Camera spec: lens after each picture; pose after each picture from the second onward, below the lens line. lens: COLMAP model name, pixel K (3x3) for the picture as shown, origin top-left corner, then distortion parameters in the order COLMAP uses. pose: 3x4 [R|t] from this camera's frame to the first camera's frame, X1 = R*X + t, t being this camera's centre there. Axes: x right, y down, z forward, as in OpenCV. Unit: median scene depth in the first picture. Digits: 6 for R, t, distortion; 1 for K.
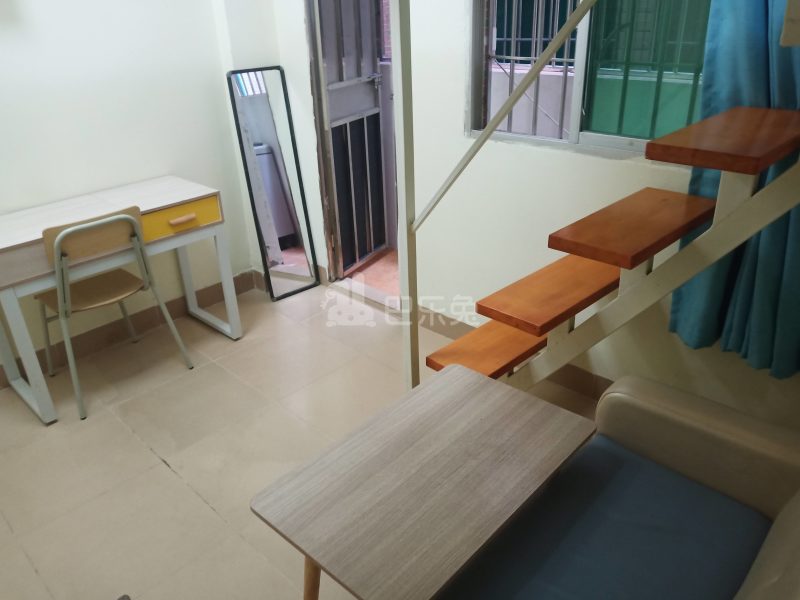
lens RADIAL K [[626.8, 0, 400.0], [0, 626.8, 300.0], [0, 0, 1]] dist [0.000757, 0.000448]
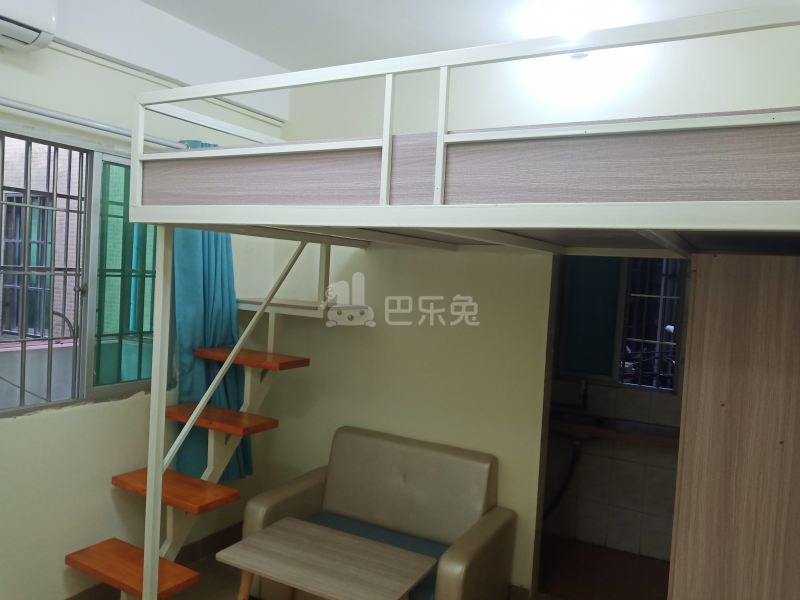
lens RADIAL K [[626.8, 0, 400.0], [0, 626.8, 300.0], [0, 0, 1]] dist [0.000757, 0.000448]
pose [[-0.286782, -0.013498, 0.957901, -1.110779], [0.392187, 0.910618, 0.130247, -0.351726], [-0.874039, 0.413029, -0.255855, 0.720382]]
